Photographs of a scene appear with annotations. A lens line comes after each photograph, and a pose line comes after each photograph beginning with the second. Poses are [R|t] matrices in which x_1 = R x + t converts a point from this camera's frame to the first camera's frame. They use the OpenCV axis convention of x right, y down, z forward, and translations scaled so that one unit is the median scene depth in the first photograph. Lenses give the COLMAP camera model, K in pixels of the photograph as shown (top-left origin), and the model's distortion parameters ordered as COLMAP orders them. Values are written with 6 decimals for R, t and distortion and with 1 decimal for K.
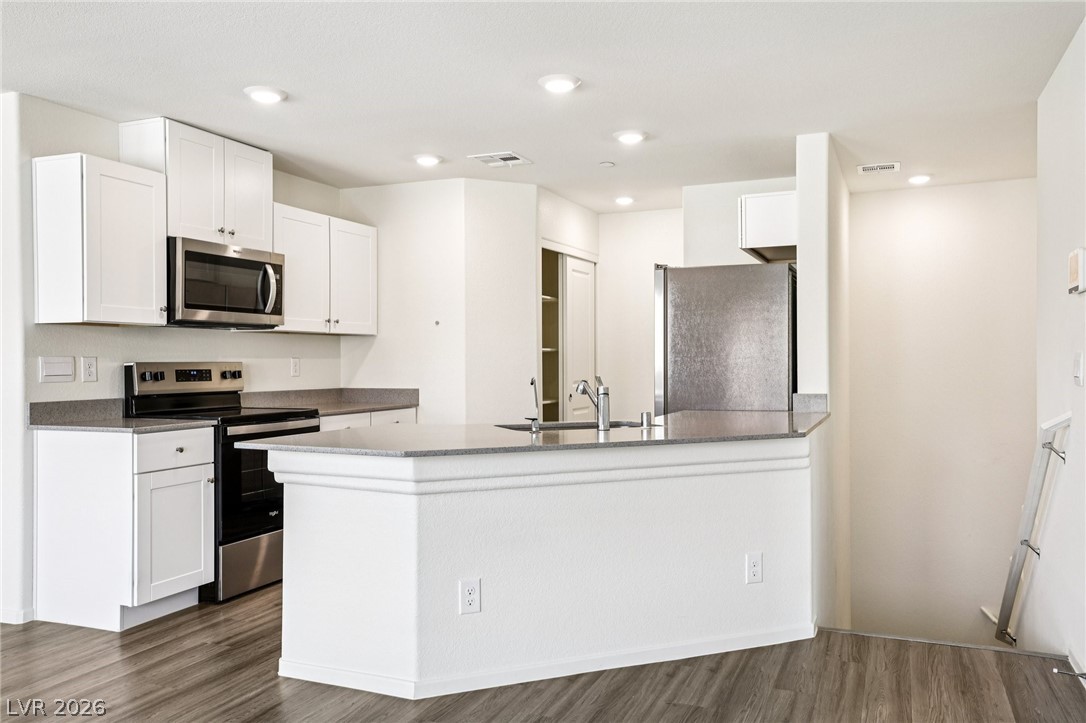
lens RADIAL K [[833.7, 0, 544.3], [0, 833.7, 363.8], [0, 0, 1]] dist [-0.000123, 0.030664]
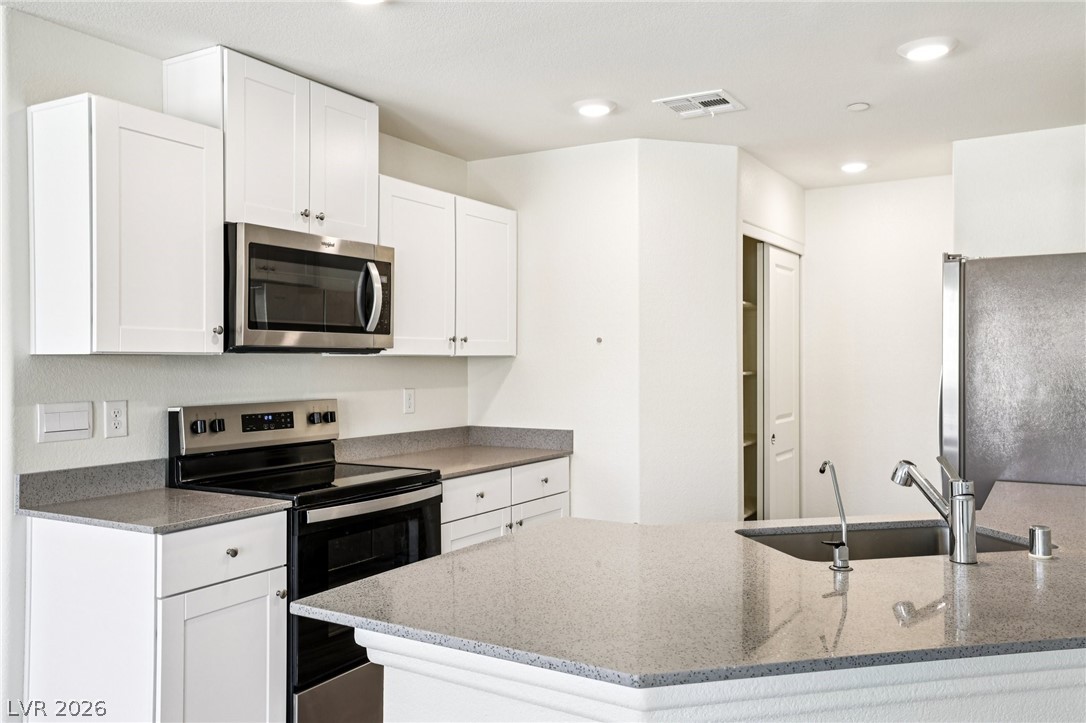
lens RADIAL K [[858.9, 0, 542.0], [0, 858.9, 360.3], [0, 0, 1]] dist [0.016936, 0.011305]
pose [[0.990291, 0.002690, -0.138987, -0.092648], [-0.003197, 0.999989, -0.003427, -0.036317], [0.138976, 0.003838, 0.990288, 0.318863]]
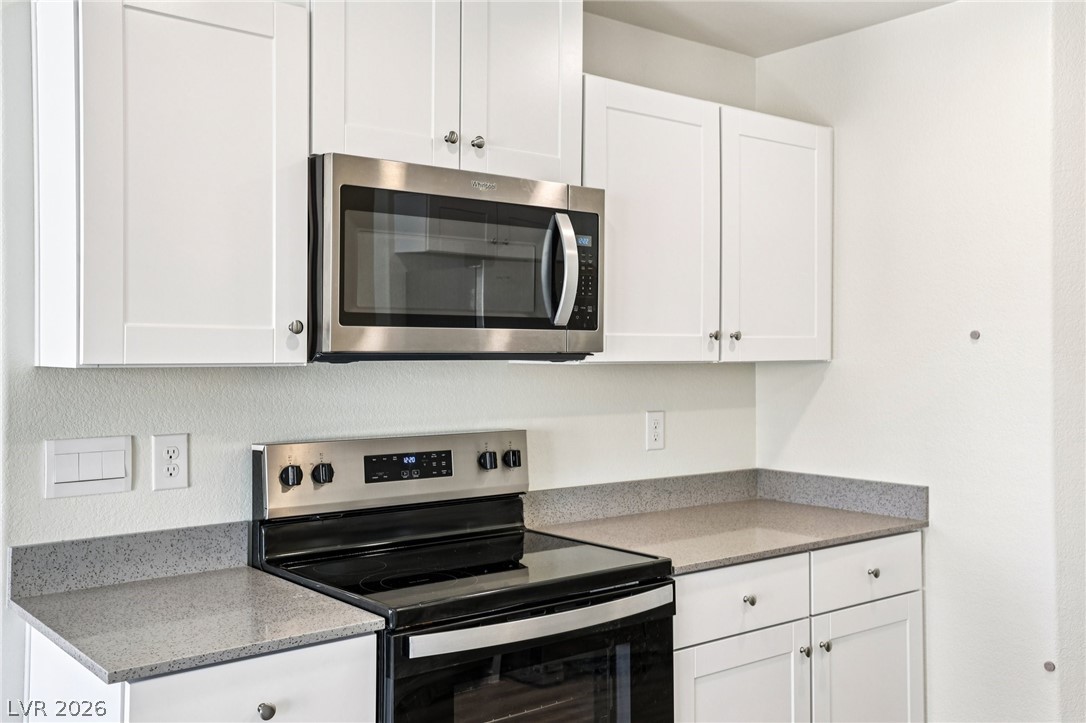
lens RADIAL K [[1015.5, 0, 542.6], [0, 1015.5, 348.4], [0, 0, 1]] dist [0.037298, 0.000000]
pose [[0.878898, 0.000732, -0.477008, -0.093184], [-0.004829, 0.999961, -0.007364, -0.047147], [0.476985, 0.008776, 0.878868, 0.554008]]
